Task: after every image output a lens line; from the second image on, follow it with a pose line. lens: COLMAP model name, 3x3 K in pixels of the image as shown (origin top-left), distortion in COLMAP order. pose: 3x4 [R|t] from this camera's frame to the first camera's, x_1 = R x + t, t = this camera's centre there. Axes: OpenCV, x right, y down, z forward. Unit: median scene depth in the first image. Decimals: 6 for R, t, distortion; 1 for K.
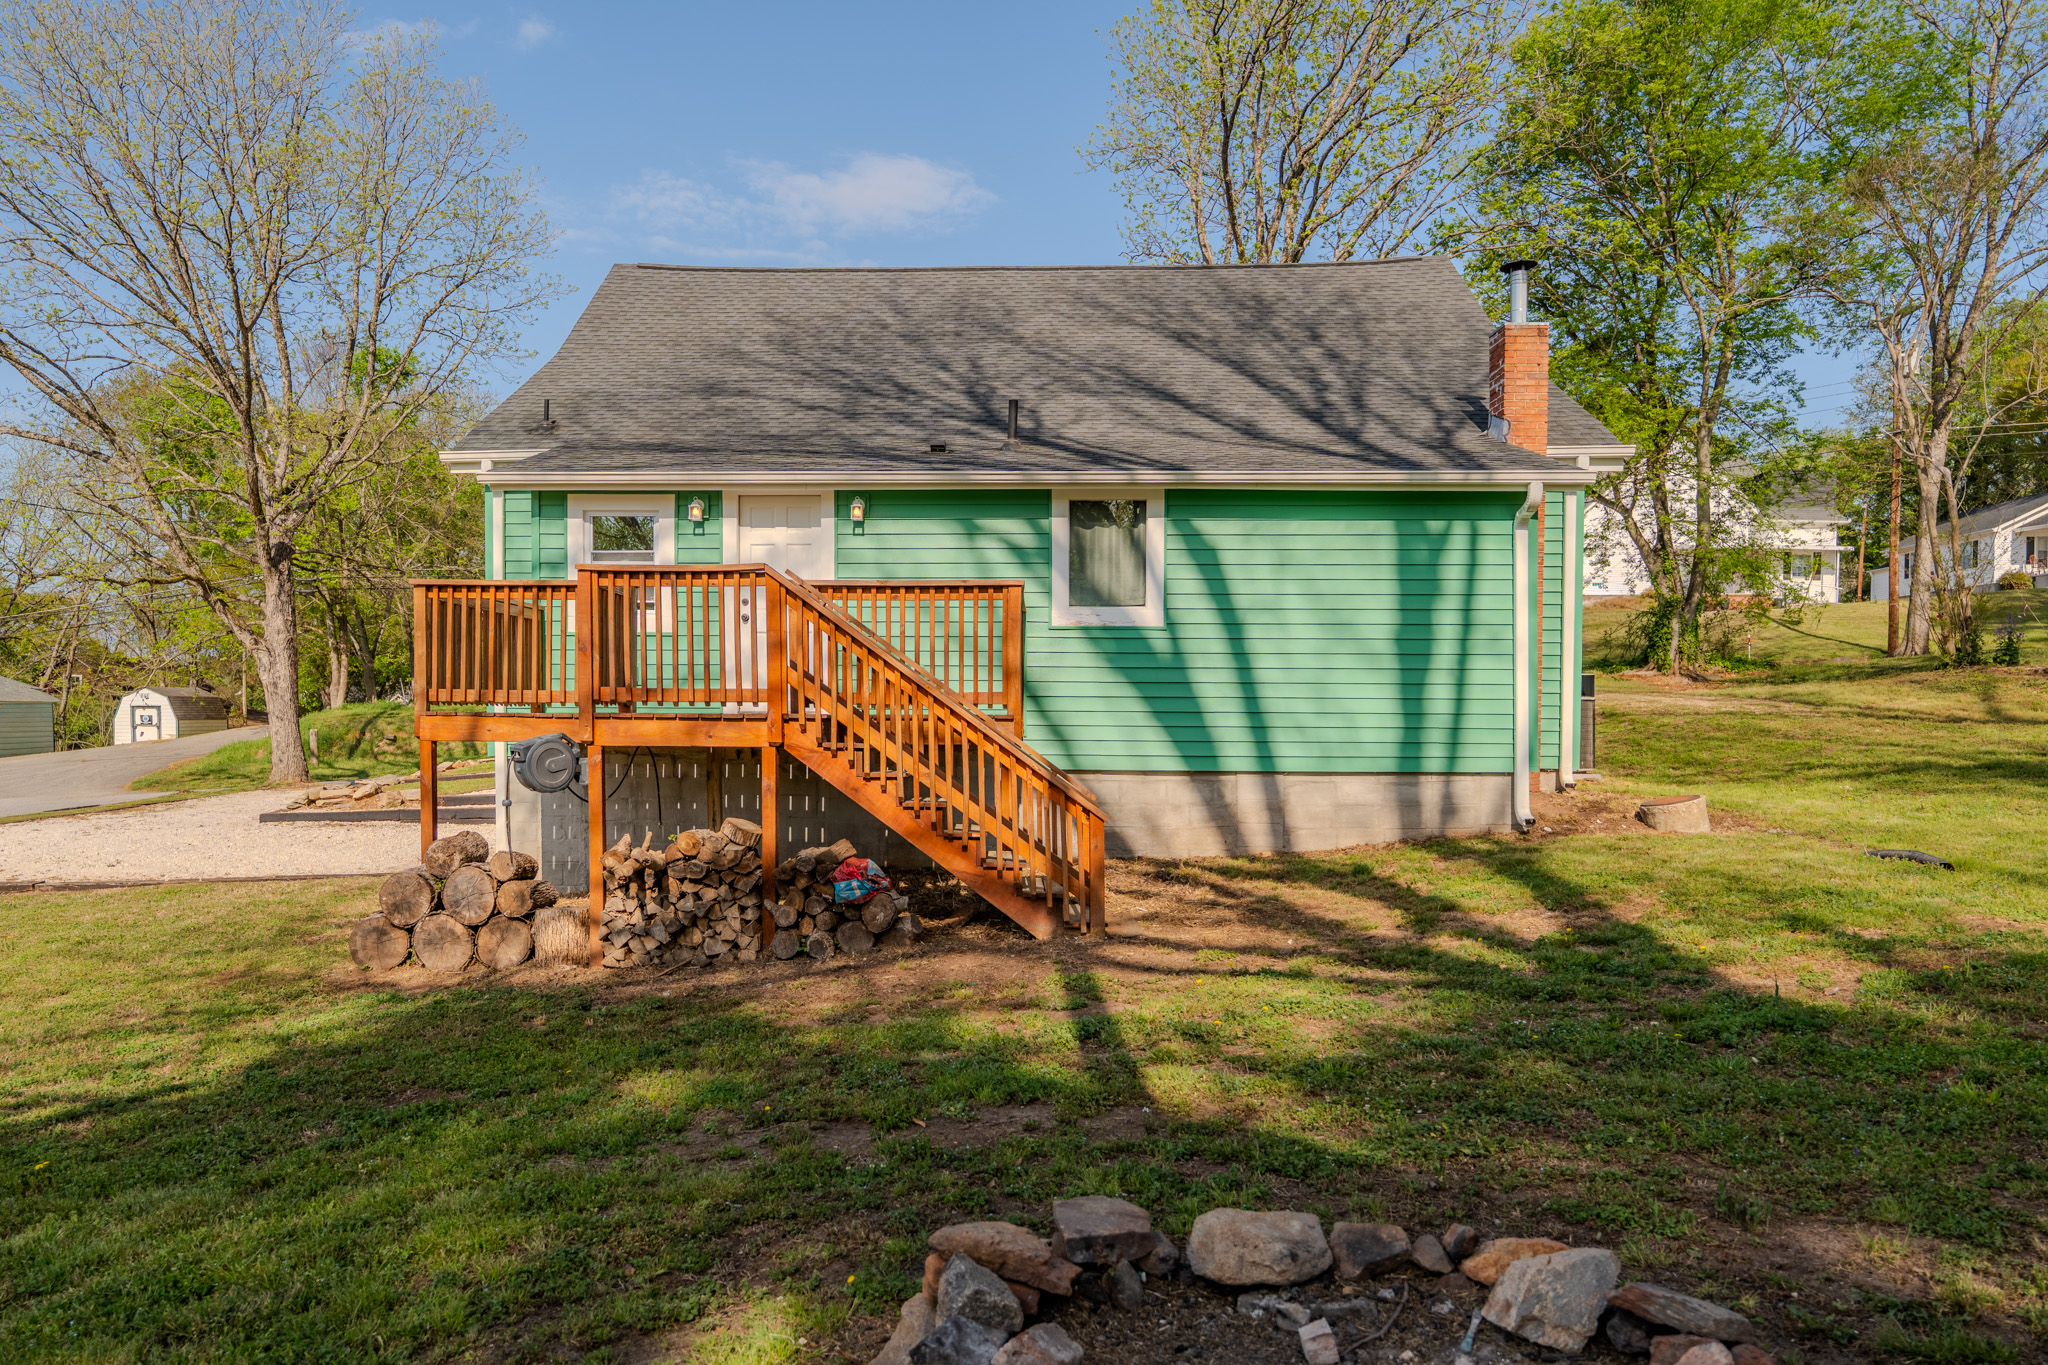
lens RADIAL K [[1426.1, 0, 1024.2], [0, 1426.1, 685.9], [0, 0, 1]] dist [-0.007420, -0.001749]
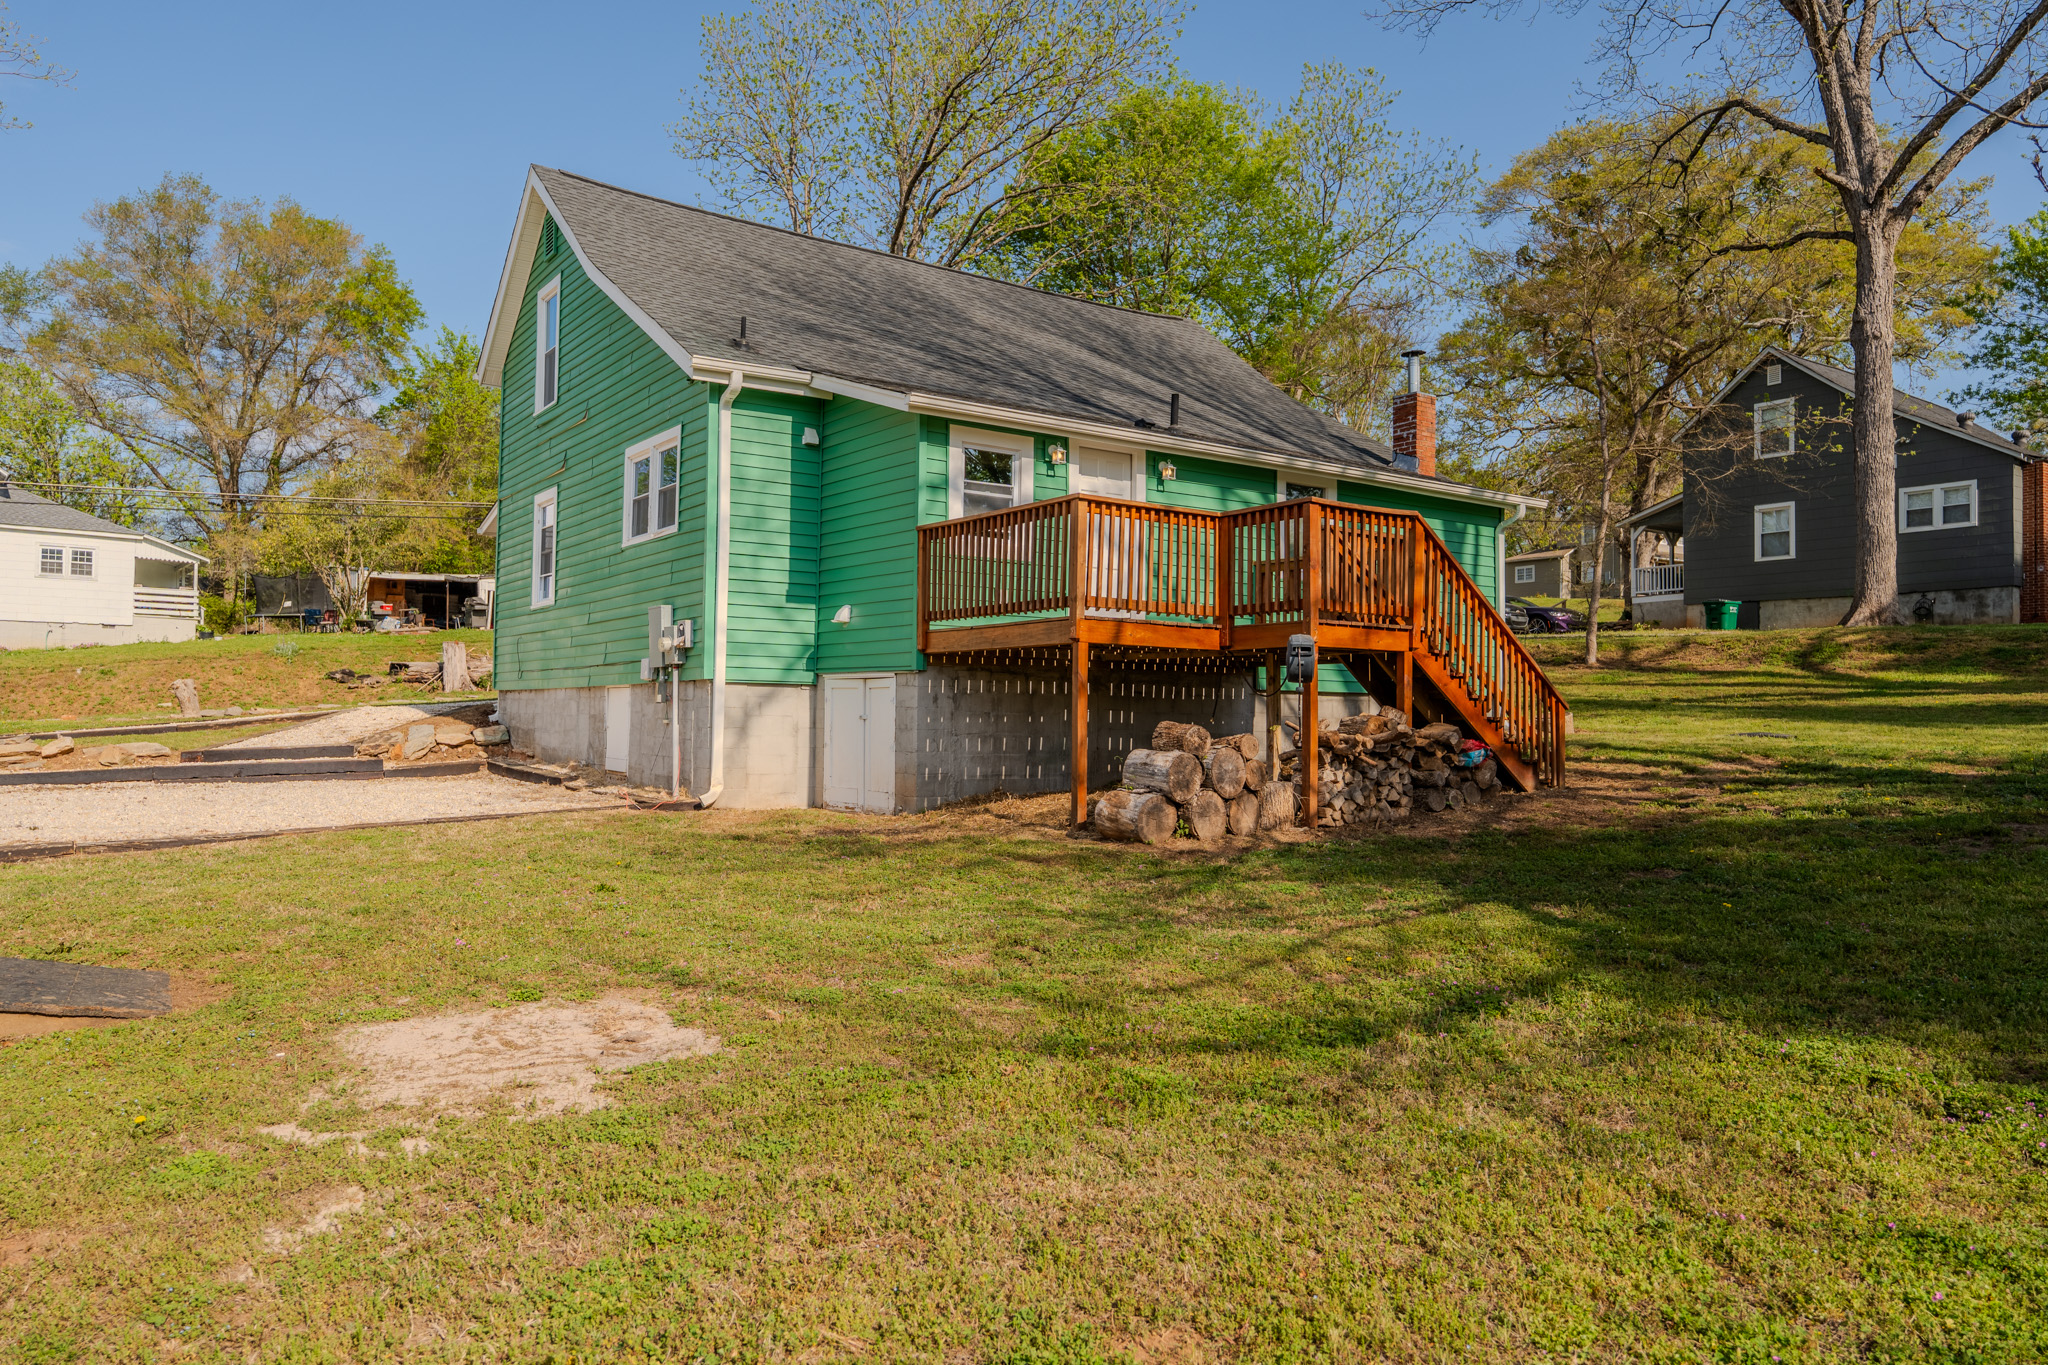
lens RADIAL K [[1348.5, 0, 1024.7], [0, 1348.5, 687.3], [0, 0, 1]] dist [0.005485, 0.000560]
pose [[0.793527, 0.015269, 0.608343, -0.891091], [-0.017153, 0.999849, -0.002721, 0.062823], [-0.608293, -0.008276, 0.793669, 0.175179]]
